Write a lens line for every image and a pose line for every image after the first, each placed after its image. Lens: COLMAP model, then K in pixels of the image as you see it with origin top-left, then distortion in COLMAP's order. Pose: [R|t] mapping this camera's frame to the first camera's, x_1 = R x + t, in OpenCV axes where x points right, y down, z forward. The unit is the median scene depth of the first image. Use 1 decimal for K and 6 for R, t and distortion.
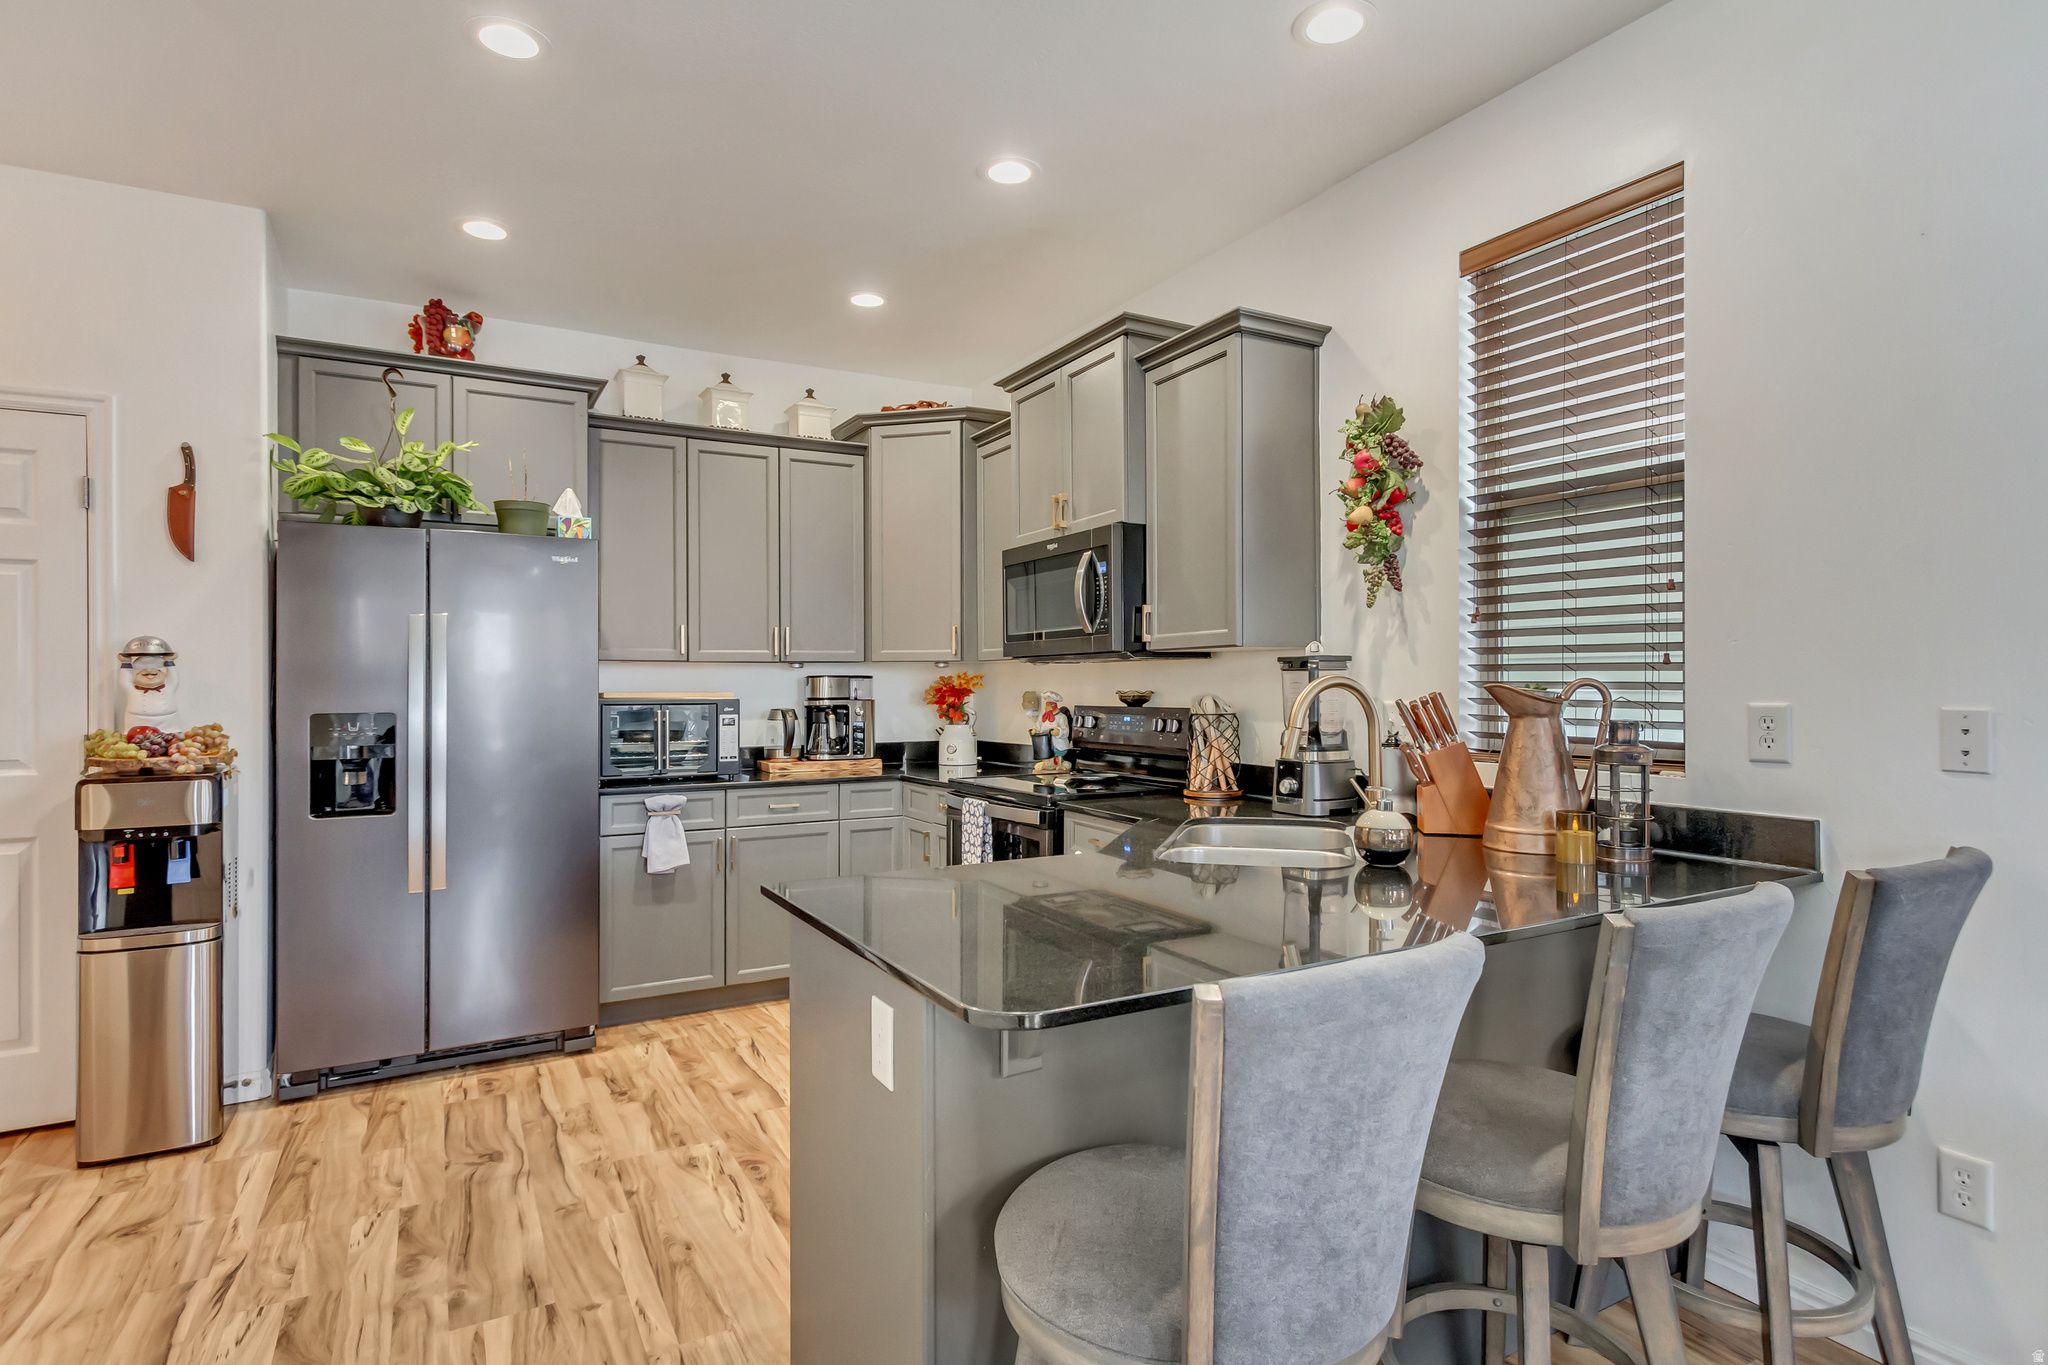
lens RADIAL K [[1076.3, 0, 1039.4], [0, 1076.3, 682.3], [0, 0, 1]] dist [0.011516, -0.002576]
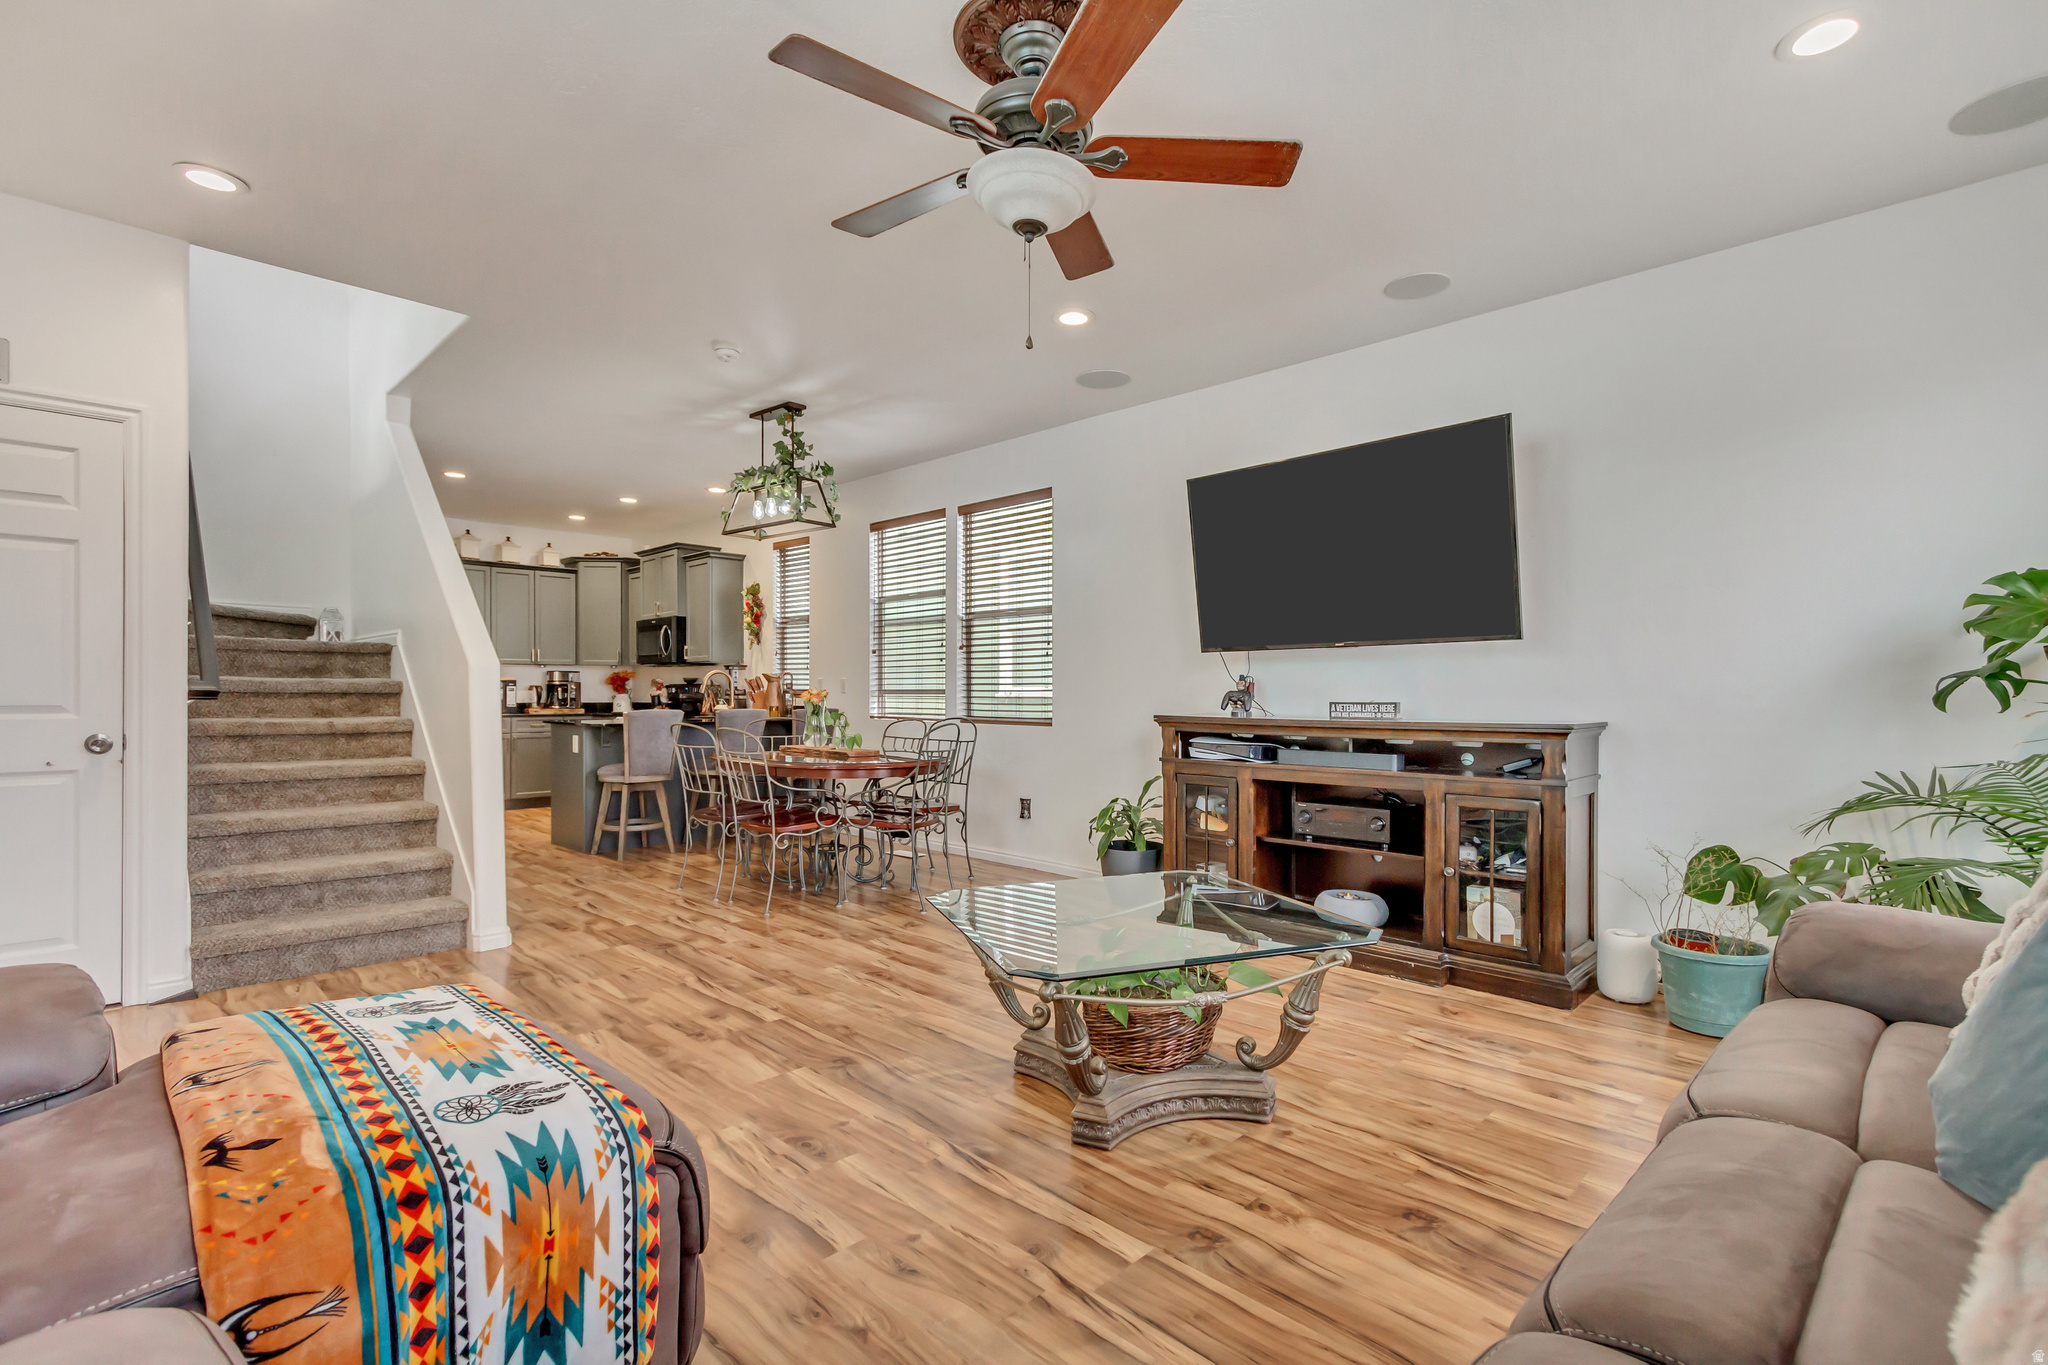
lens RADIAL K [[906.2, 0, 1029.8], [0, 906.2, 700.7], [0, 0, 1]] dist [0.001943, 0.000210]
pose [[0.957006, 0.005150, 0.290021, 0.243786], [-0.008787, 0.999898, 0.011240, 0.031979], [-0.289933, -0.013305, 0.956954, -1.354173]]
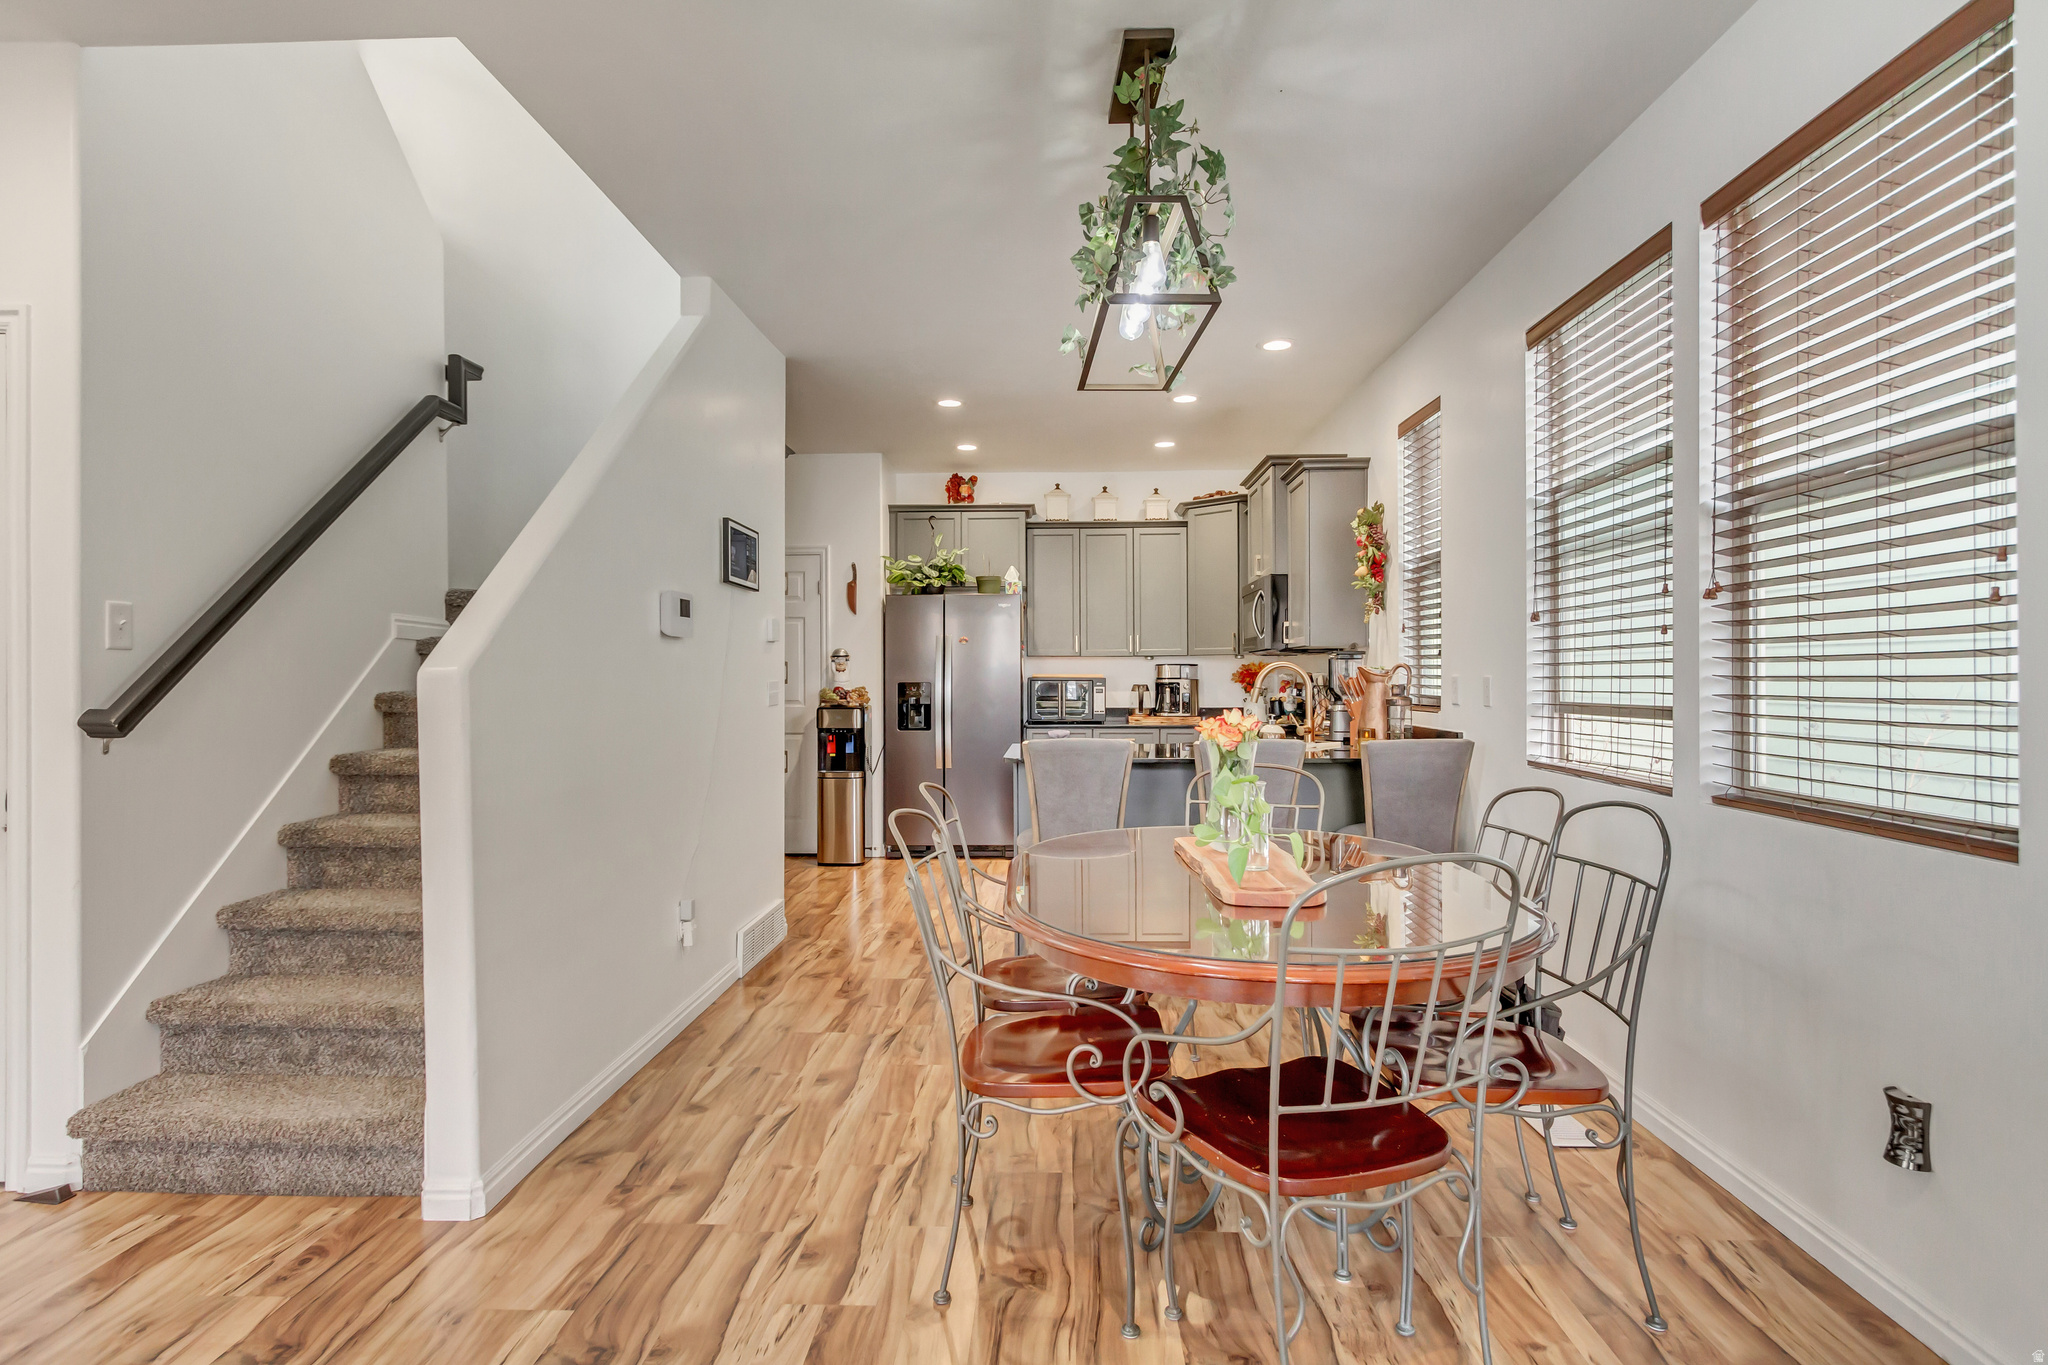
lens RADIAL K [[1076.3, 0, 1022.0], [0, 1076.3, 679.5], [0, 0, 1]] dist [0.011516, -0.002576]
pose [[0.855274, 0.003174, -0.518166, 0.562859], [0.000050, 0.999981, 0.006208, 0.008093], [0.518176, -0.005336, 0.855257, -0.615409]]
